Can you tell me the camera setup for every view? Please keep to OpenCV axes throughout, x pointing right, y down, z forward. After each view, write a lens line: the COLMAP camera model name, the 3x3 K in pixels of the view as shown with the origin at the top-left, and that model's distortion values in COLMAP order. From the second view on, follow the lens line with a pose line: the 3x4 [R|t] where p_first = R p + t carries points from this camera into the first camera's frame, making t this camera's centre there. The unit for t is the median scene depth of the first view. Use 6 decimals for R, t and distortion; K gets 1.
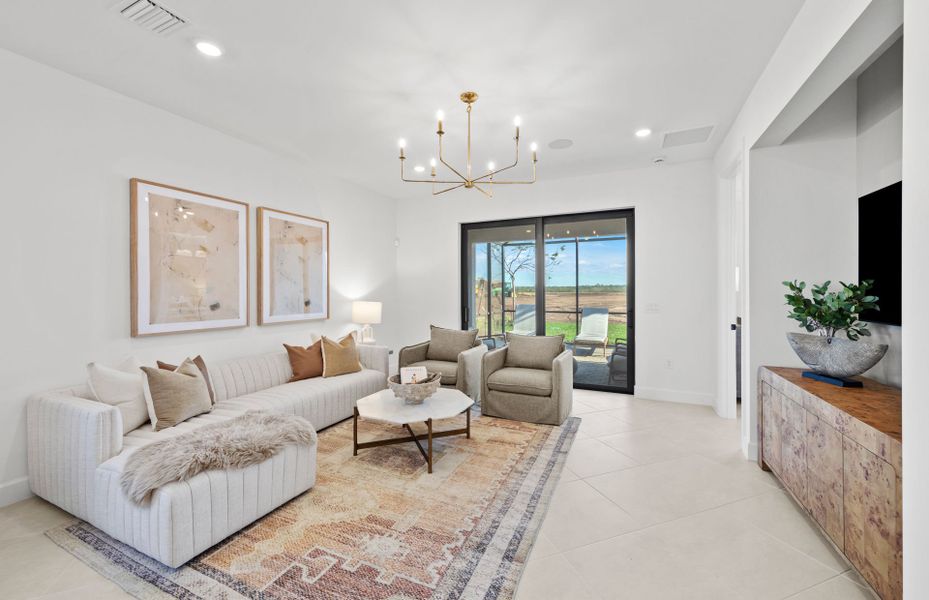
lens RADIAL K [[365.5, 0, 472.4], [0, 365.5, 297.1], [0, 0, 1]] dist [-0.007171, -0.002596]
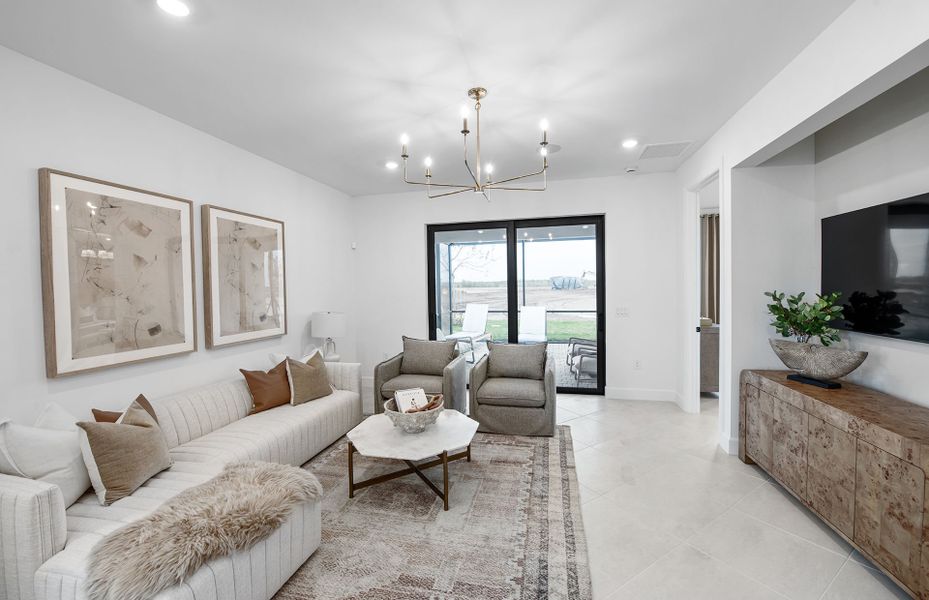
lens RADIAL K [[365.5, 0, 469.8], [0, 365.5, 300.0], [0, 0, 1]] dist [-0.007171, -0.002596]
pose [[0.980221, -0.018096, 0.197078, -0.192916], [0.014820, 0.999727, 0.018085, -0.044286], [-0.197351, -0.014807, 0.980221, 0.092565]]
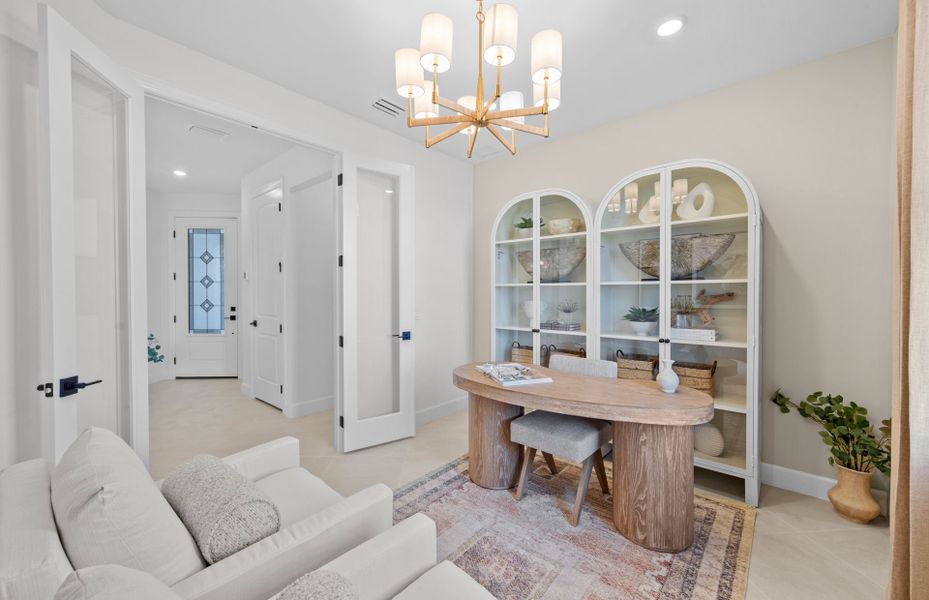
lens RADIAL K [[365.5, 0, 468.7], [0, 365.5, 301.2], [0, 0, 1]] dist [-0.007171, -0.002596]
pose [[-0.958991, 0.001264, 0.283434, -0.261480], [0.007025, 0.999789, 0.019312, -0.049869], [-0.283349, 0.020511, -0.958797, 1.493038]]
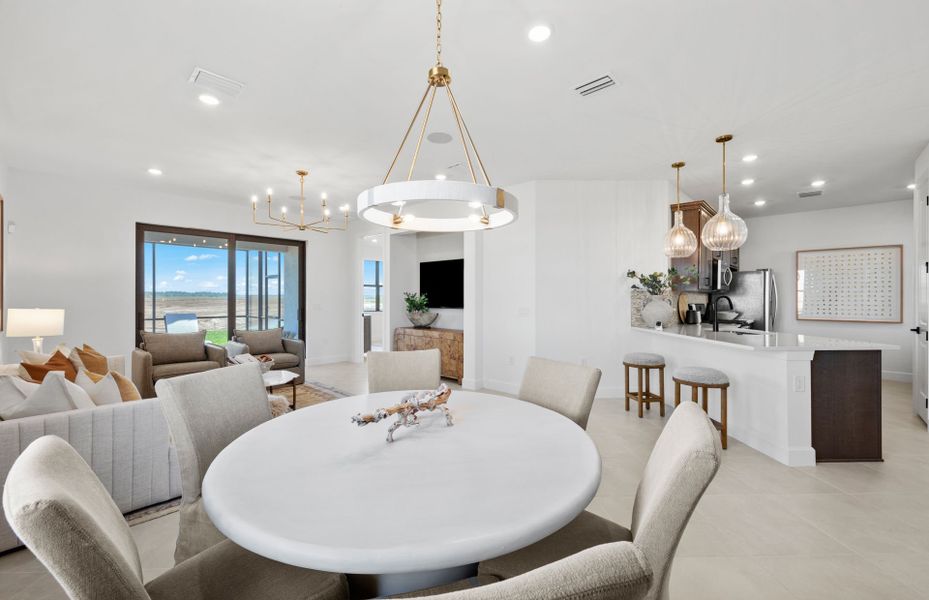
lens RADIAL K [[365.5, 0, 459.5], [0, 365.5, 298.2], [0, 0, 1]] dist [-0.007171, -0.002596]
pose [[0.327285, 0.000347, 0.944926, -1.160516], [0.011399, 0.999926, -0.004315, 0.007714], [-0.944857, 0.012183, 0.327256, -0.144295]]
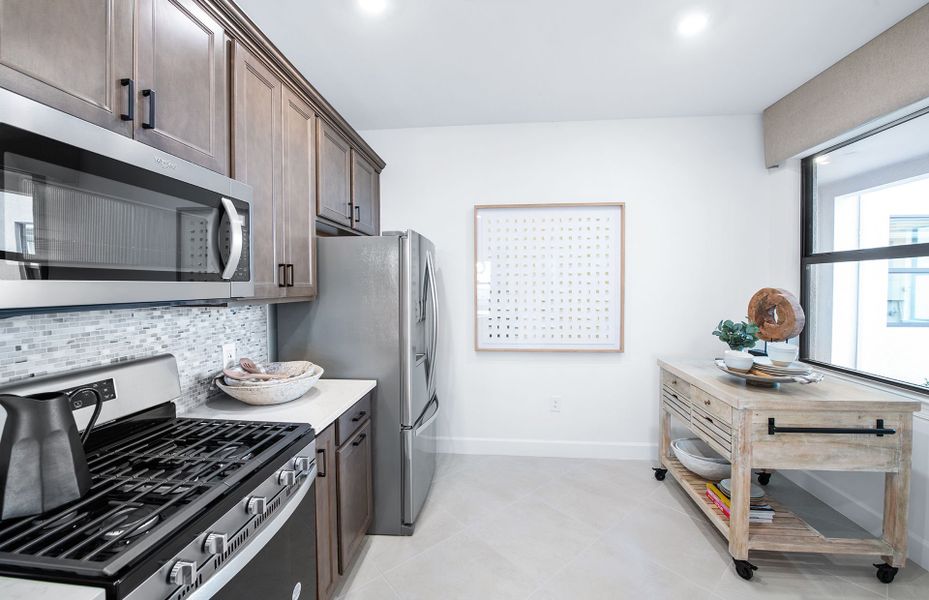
lens RADIAL K [[365.5, 0, 467.5], [0, 365.5, 300.0], [0, 0, 1]] dist [-0.007171, -0.002596]
pose [[-0.341277, -0.037482, 0.939215, 0.488817], [0.013098, 0.998918, 0.044624, -0.036509], [-0.939872, 0.027531, -0.340417, -0.927128]]
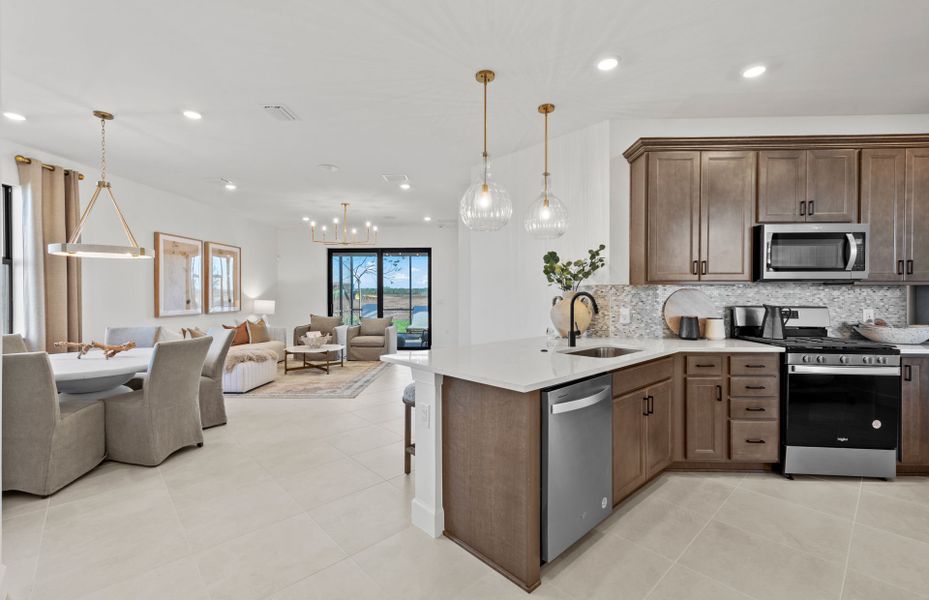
lens RADIAL K [[398.2, 0, 468.1], [0, 398.2, 293.6], [0, 0, 1]] dist [0.014224, 0.001087]
pose [[0.924775, 0.002959, 0.380504, -0.214128], [0.002543, 0.999899, -0.013957, 0.019391], [-0.380507, 0.013875, 0.924674, -1.337773]]
